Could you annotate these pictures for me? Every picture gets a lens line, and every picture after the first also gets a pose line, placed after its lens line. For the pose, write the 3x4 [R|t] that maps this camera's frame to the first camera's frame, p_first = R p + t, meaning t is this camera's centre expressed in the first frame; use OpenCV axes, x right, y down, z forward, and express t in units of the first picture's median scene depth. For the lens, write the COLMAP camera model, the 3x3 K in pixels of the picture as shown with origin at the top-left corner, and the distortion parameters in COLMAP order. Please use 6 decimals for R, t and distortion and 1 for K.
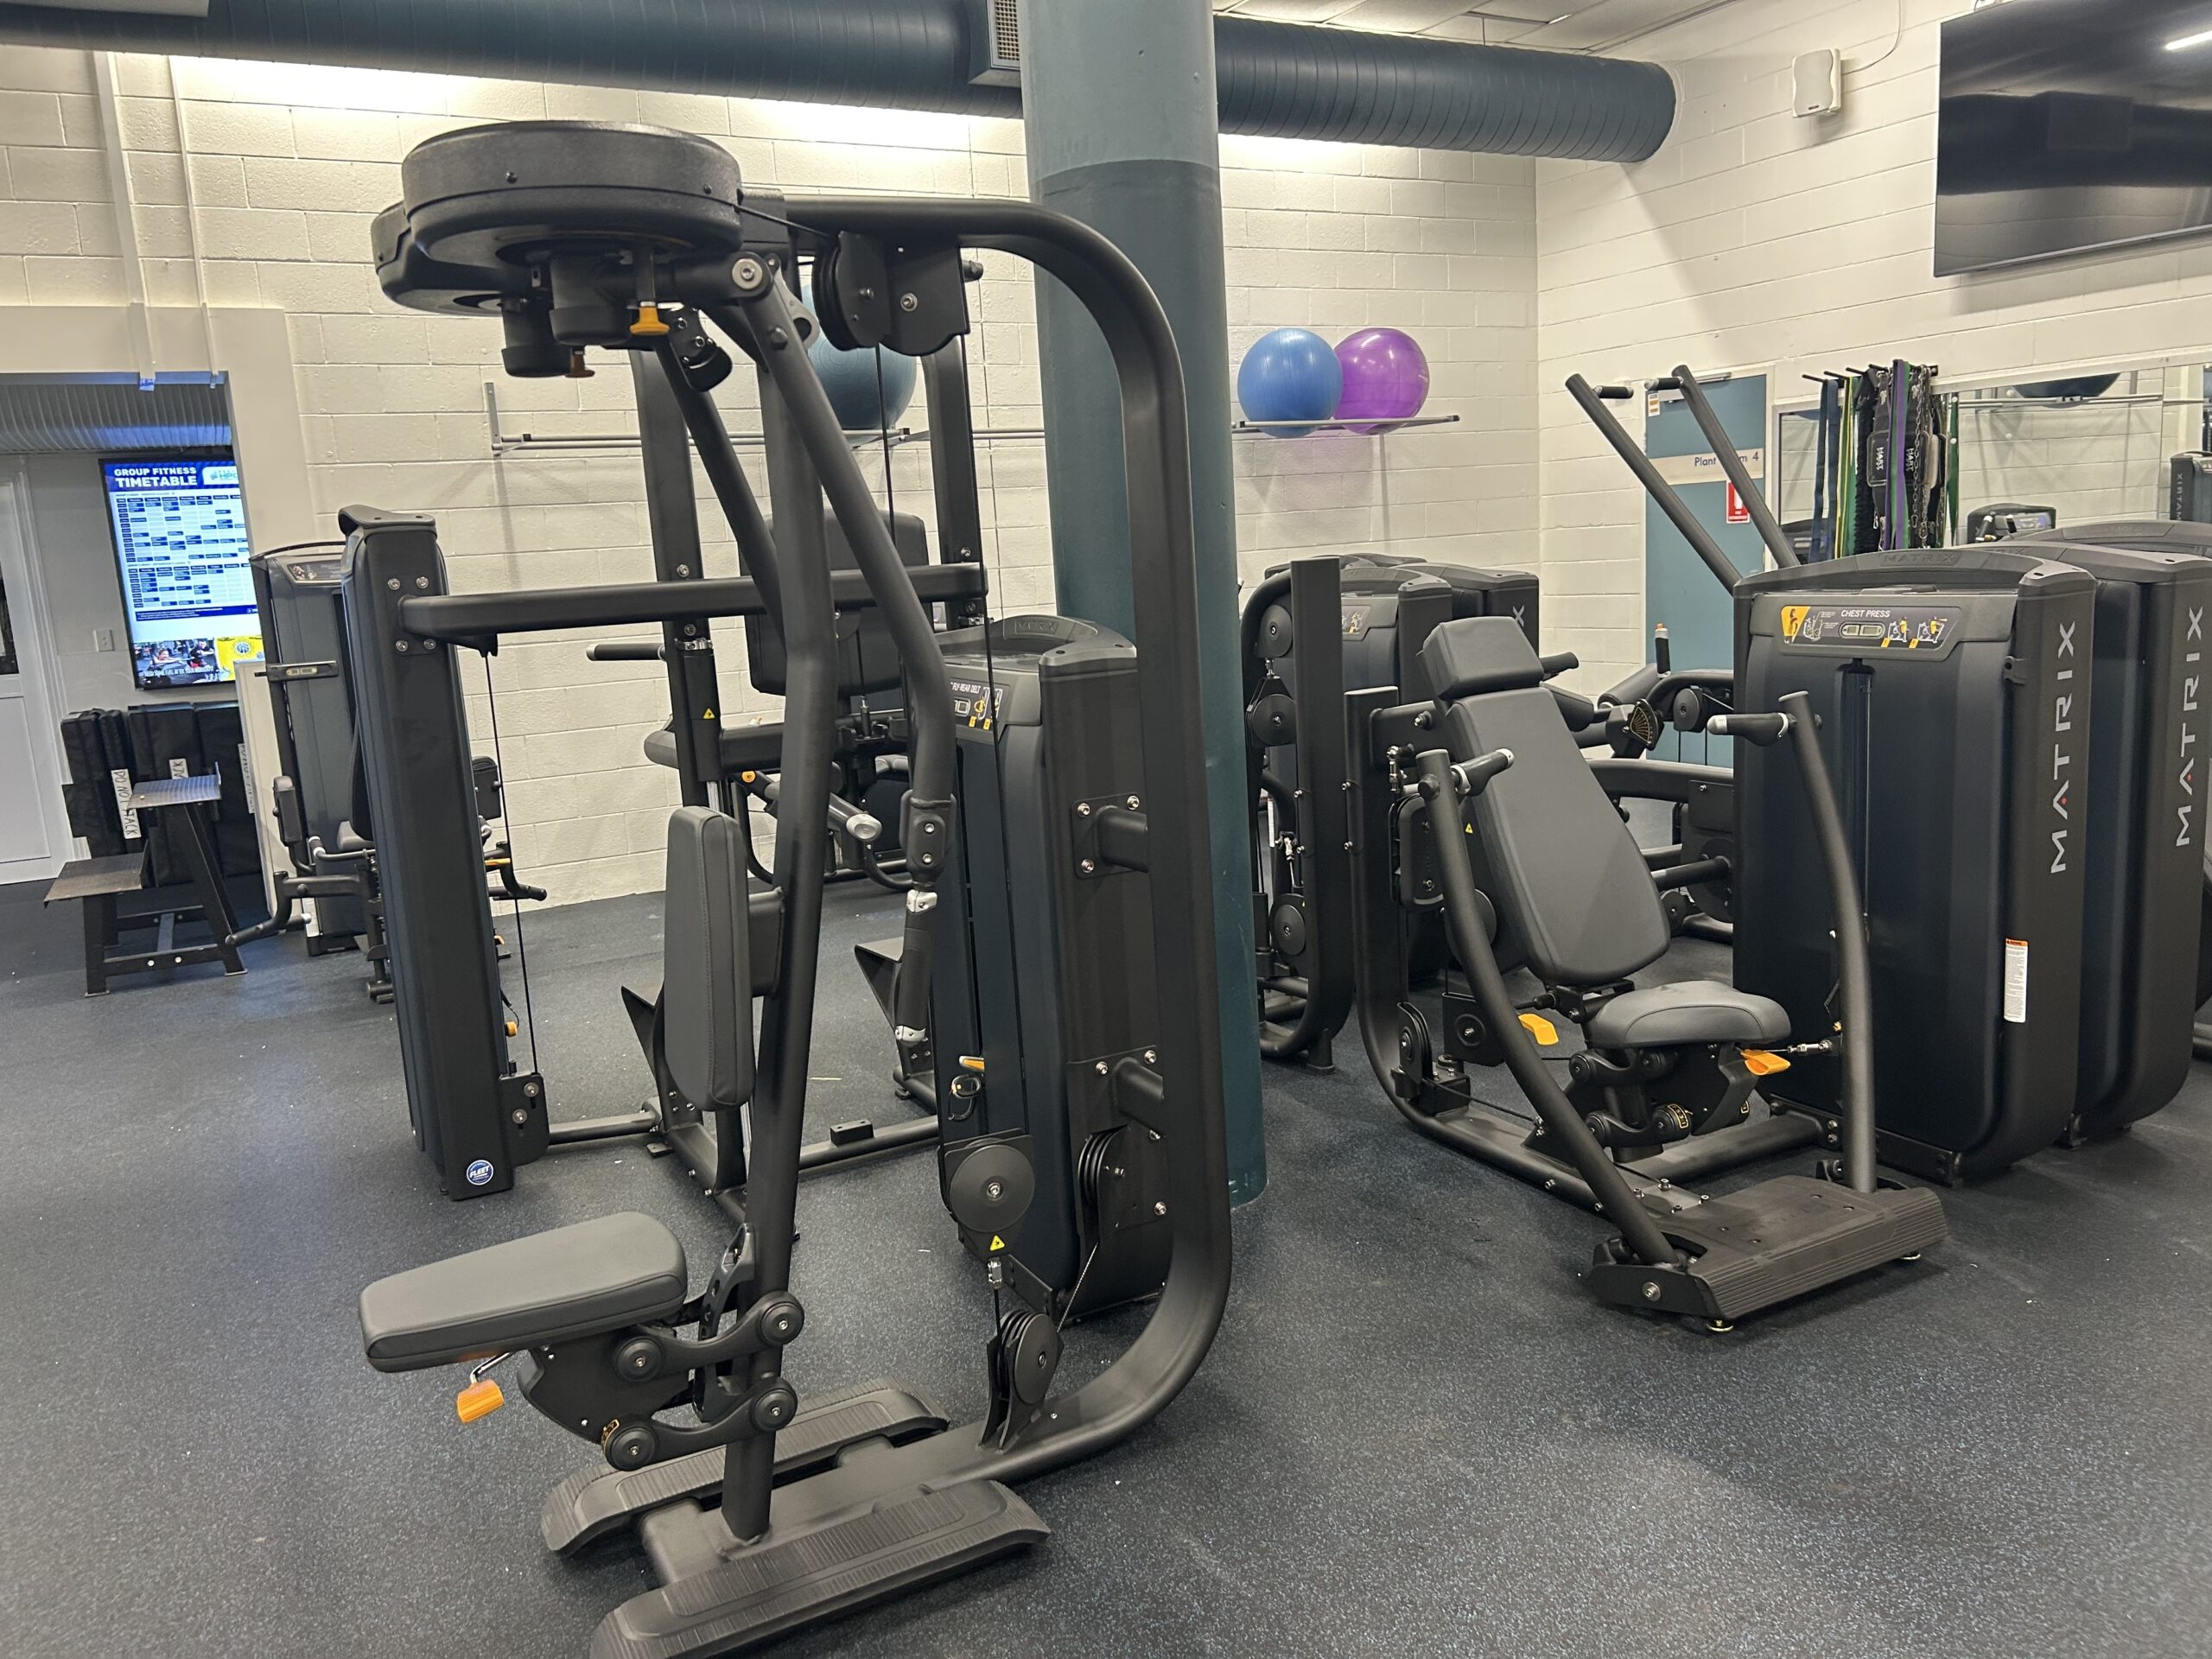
lens RADIAL K [[1673.8, 0, 1108.5], [0, 1673.8, 834.7], [0, 0, 1]] dist [0.029622, -0.015494]
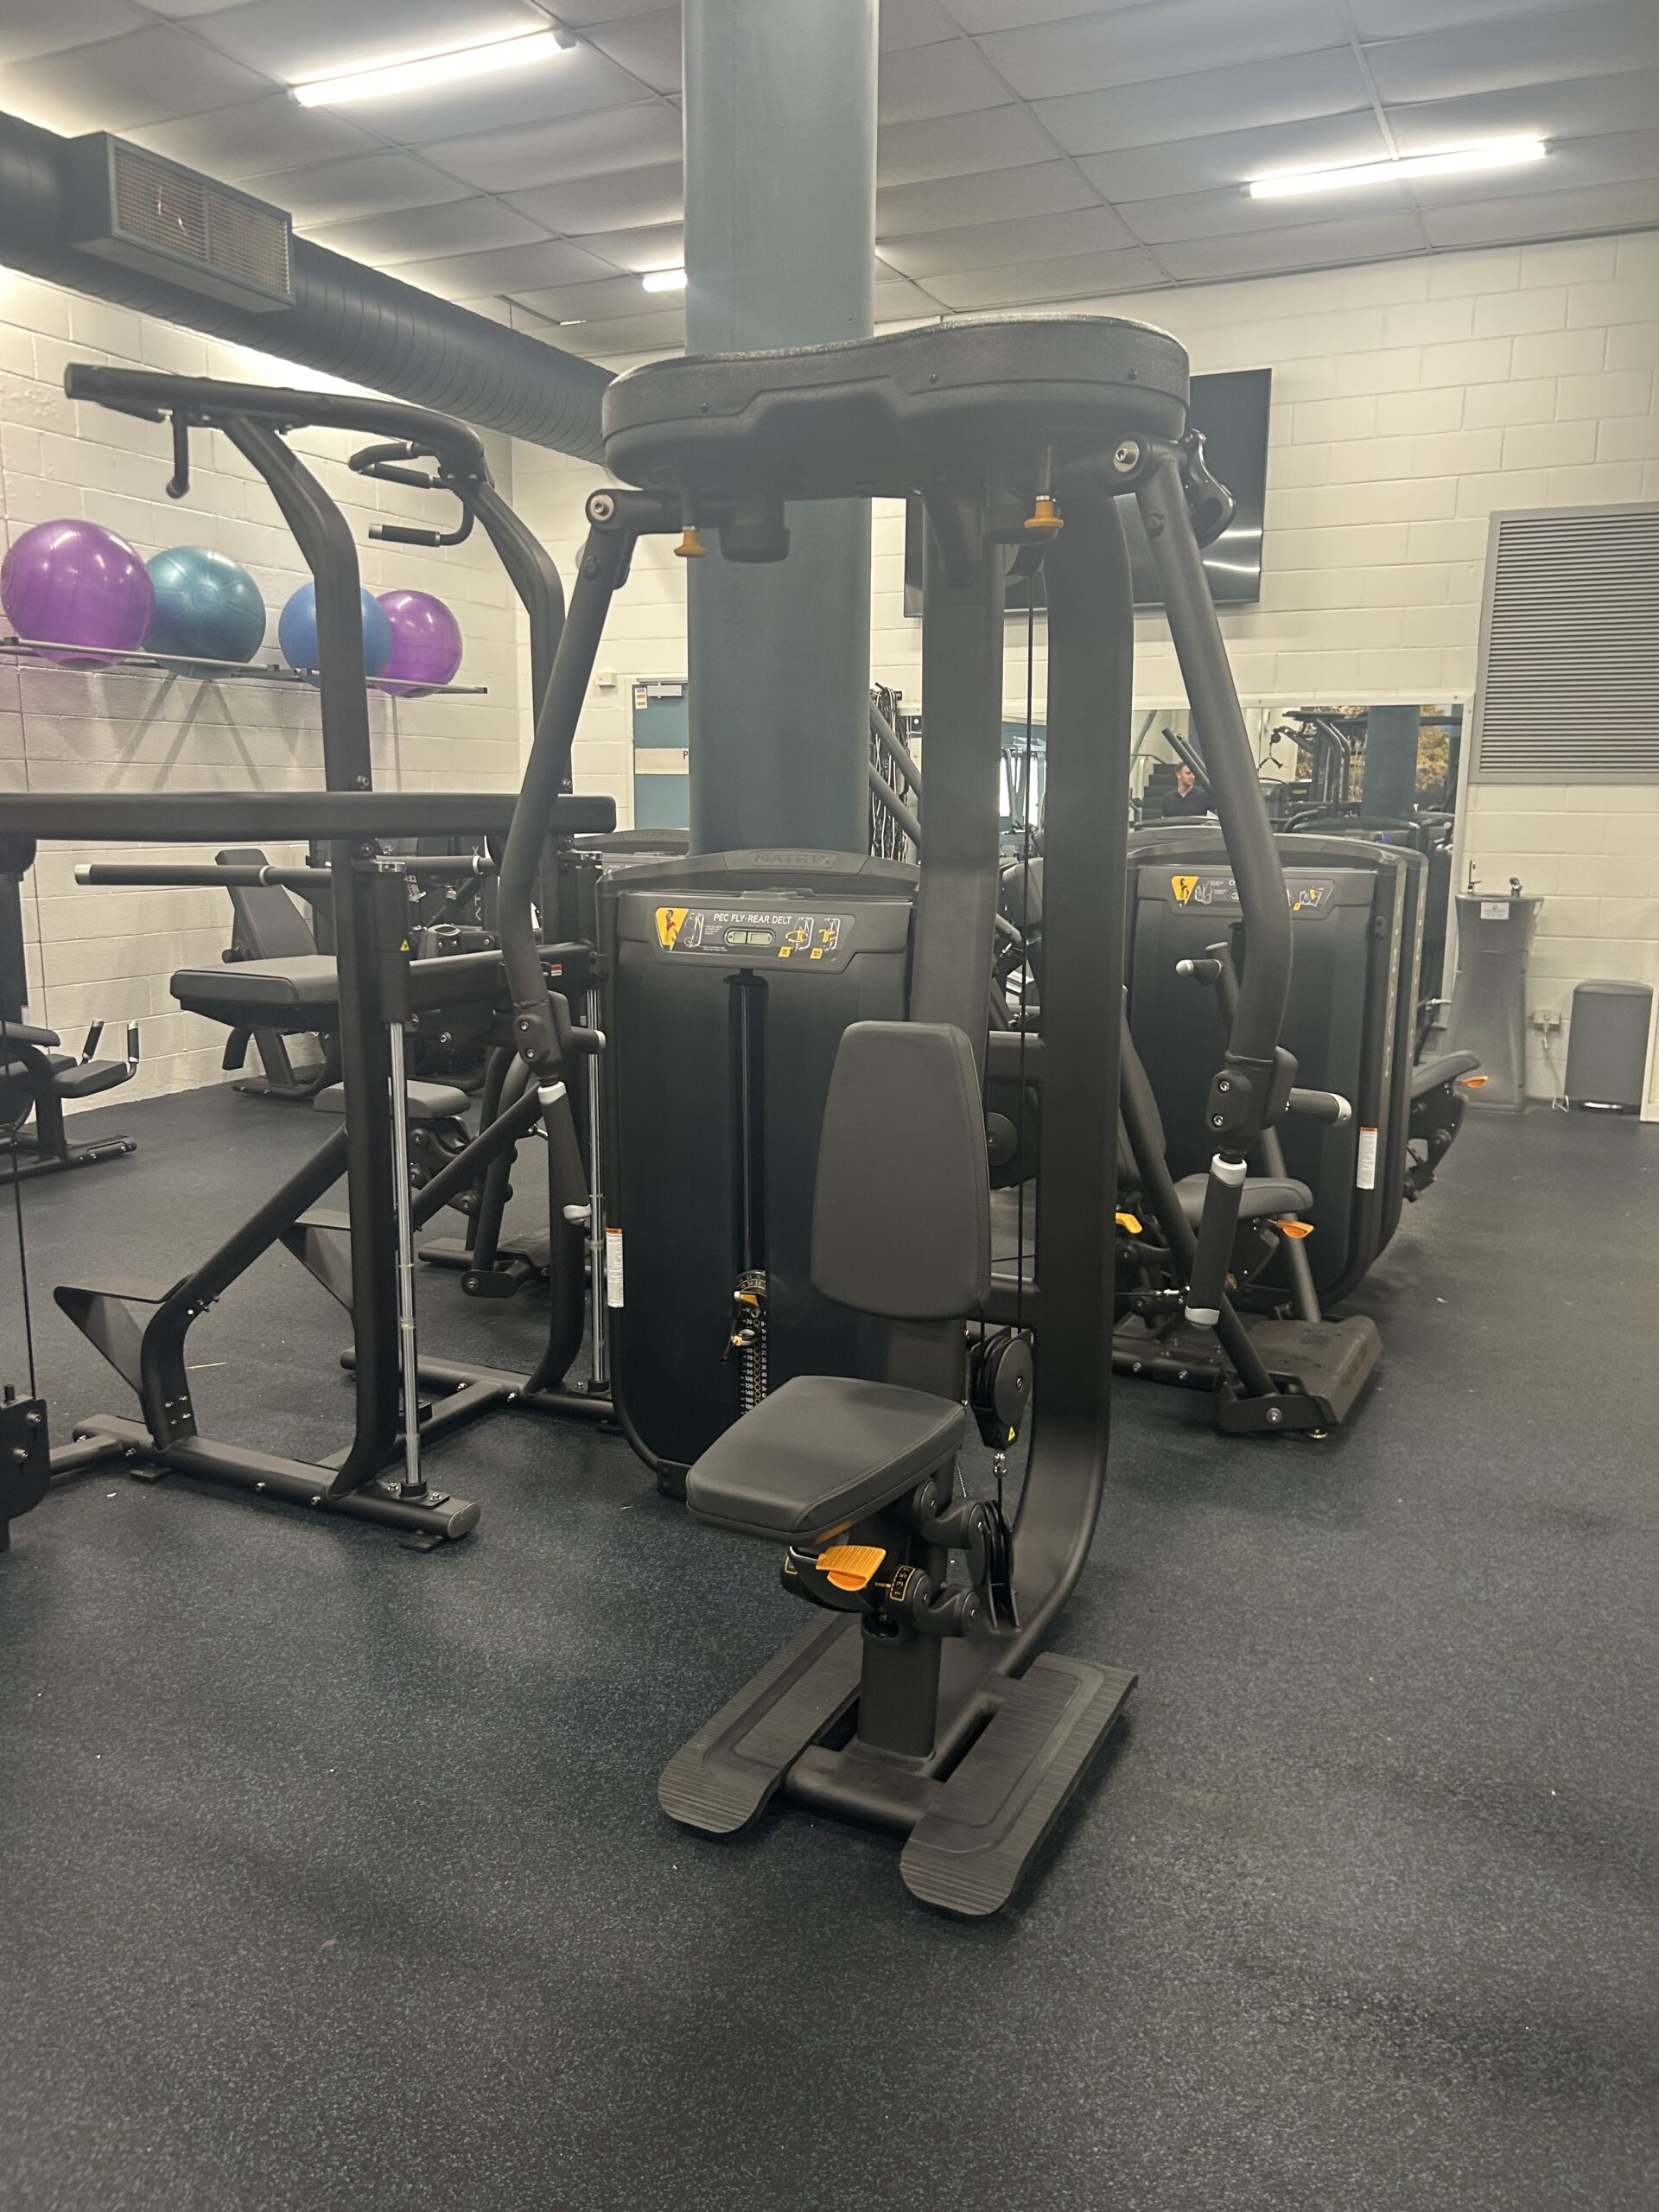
lens RADIAL K [[1673.8, 0, 824.4], [0, 1673.8, 1099.6], [0, 0, 1]] dist [0.029622, -0.015494]
pose [[0.815587, -0.036372, 0.577491, -0.493231], [0.043271, 0.999062, 0.001812, 0.015357], [-0.577015, 0.023511, 0.816395, 0.126766]]
